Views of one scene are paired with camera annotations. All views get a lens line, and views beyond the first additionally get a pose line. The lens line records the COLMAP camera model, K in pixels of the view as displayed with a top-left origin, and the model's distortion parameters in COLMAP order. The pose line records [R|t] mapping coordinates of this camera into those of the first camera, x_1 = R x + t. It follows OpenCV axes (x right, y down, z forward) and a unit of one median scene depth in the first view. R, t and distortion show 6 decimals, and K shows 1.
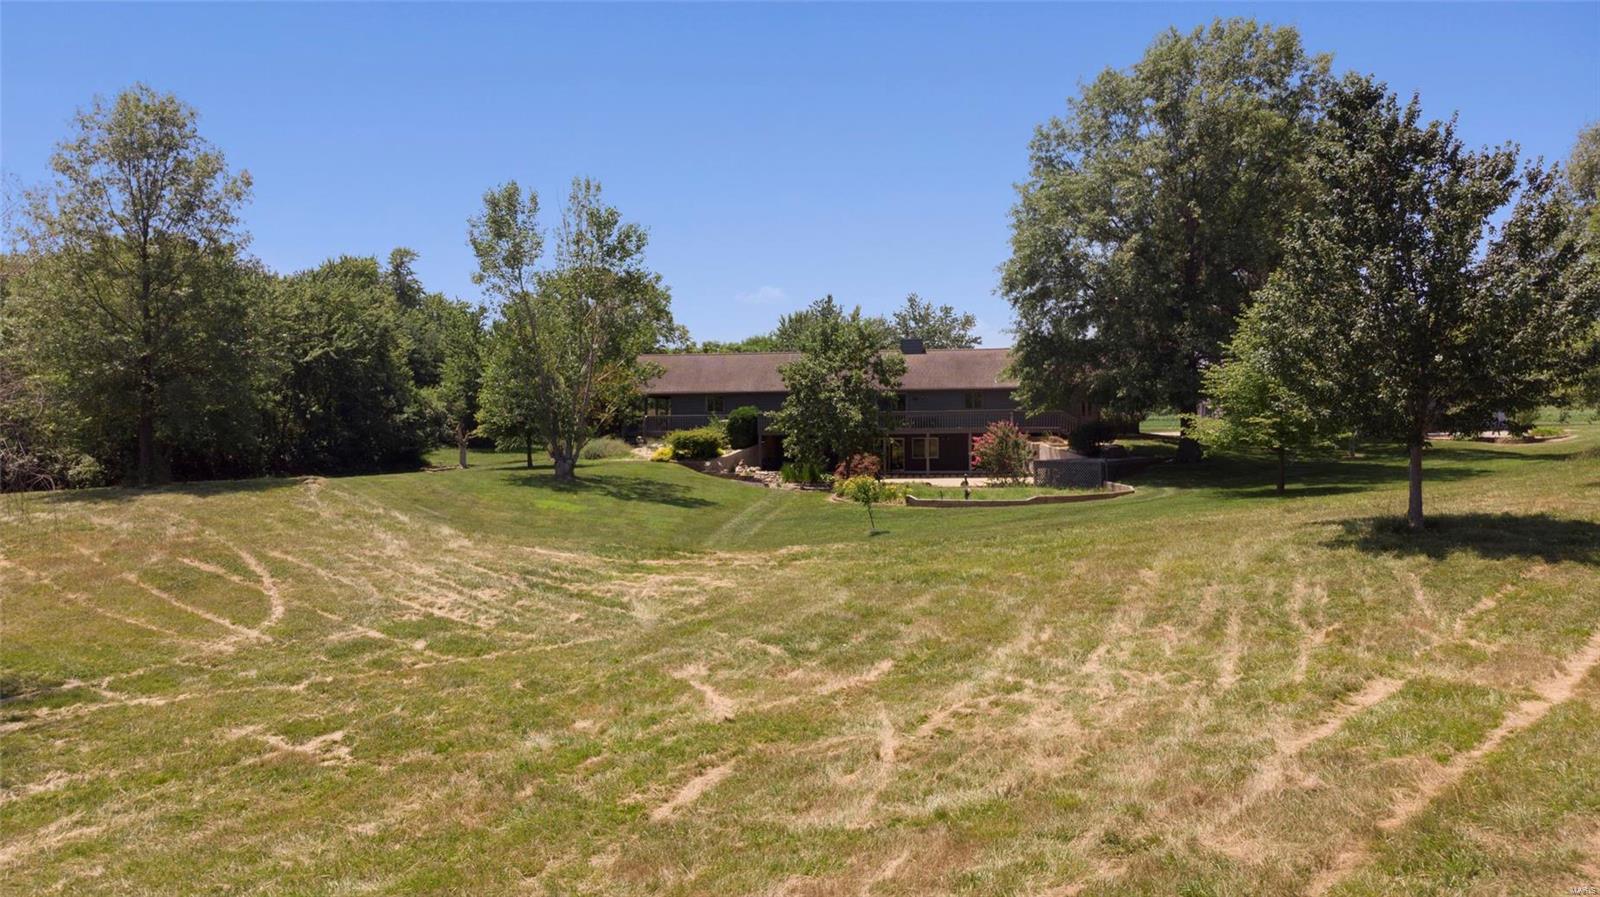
lens RADIAL K [[1129.0, 0, 794.8], [0, 1129.0, 442.6], [0, 0, 1]] dist [0.007345, 0.000651]
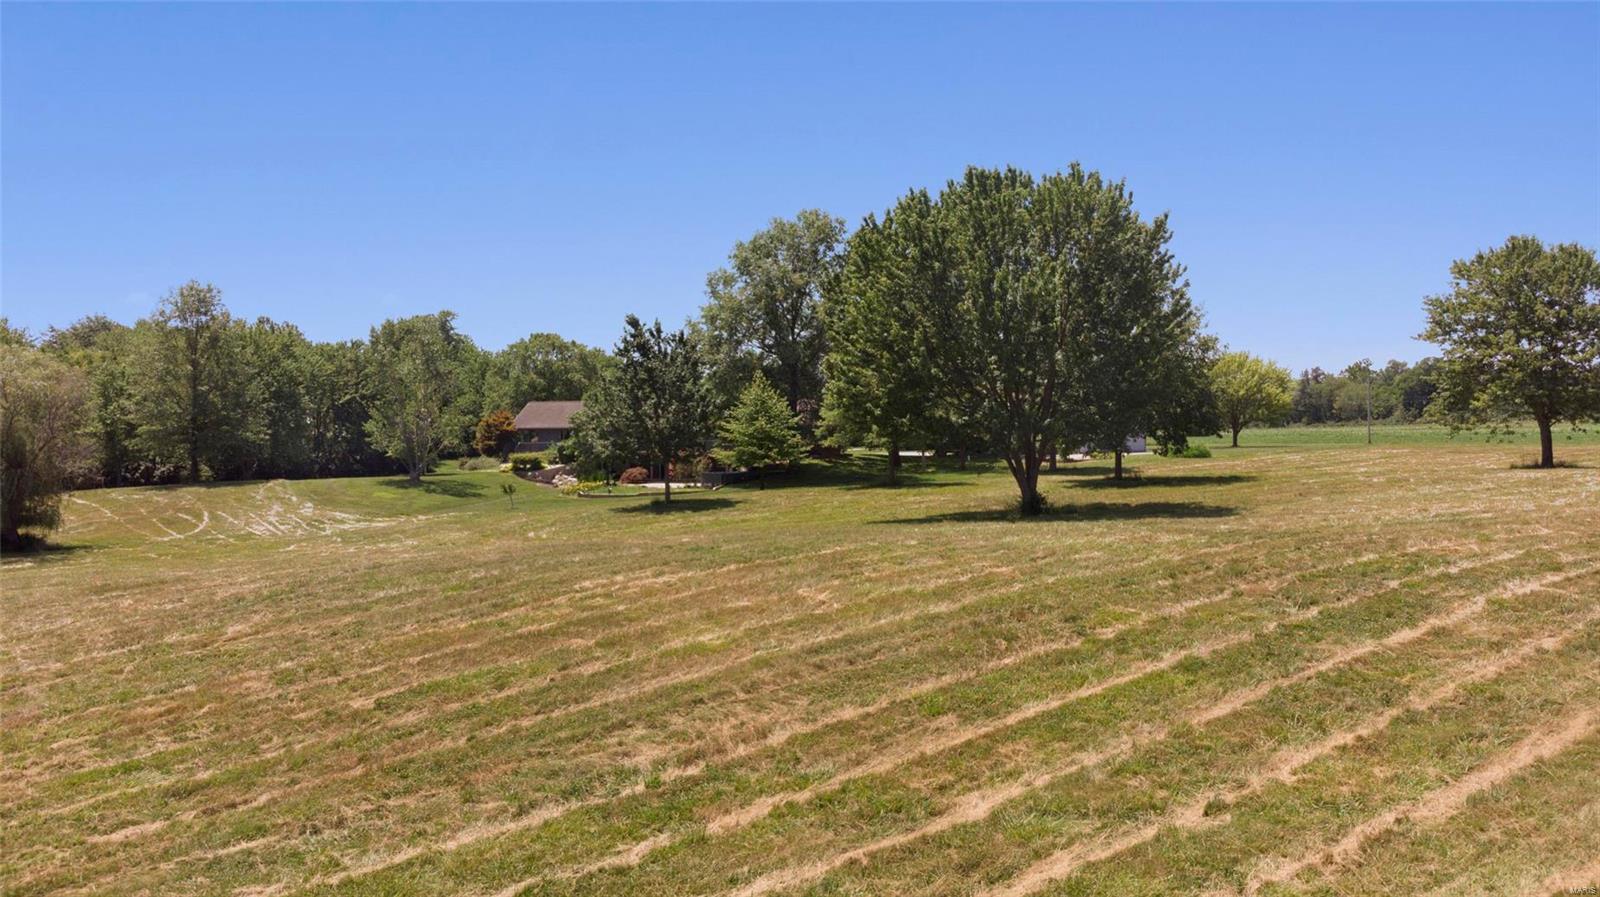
lens RADIAL K [[1129.0, 0, 804.9], [0, 1129.0, 453.6], [0, 0, 1]] dist [0.007345, 0.000651]
pose [[0.991744, 0.003591, -0.128187, 0.529876], [-0.002986, 0.999984, 0.004907, -0.019868], [0.128203, -0.004483, 0.991738, -0.590535]]
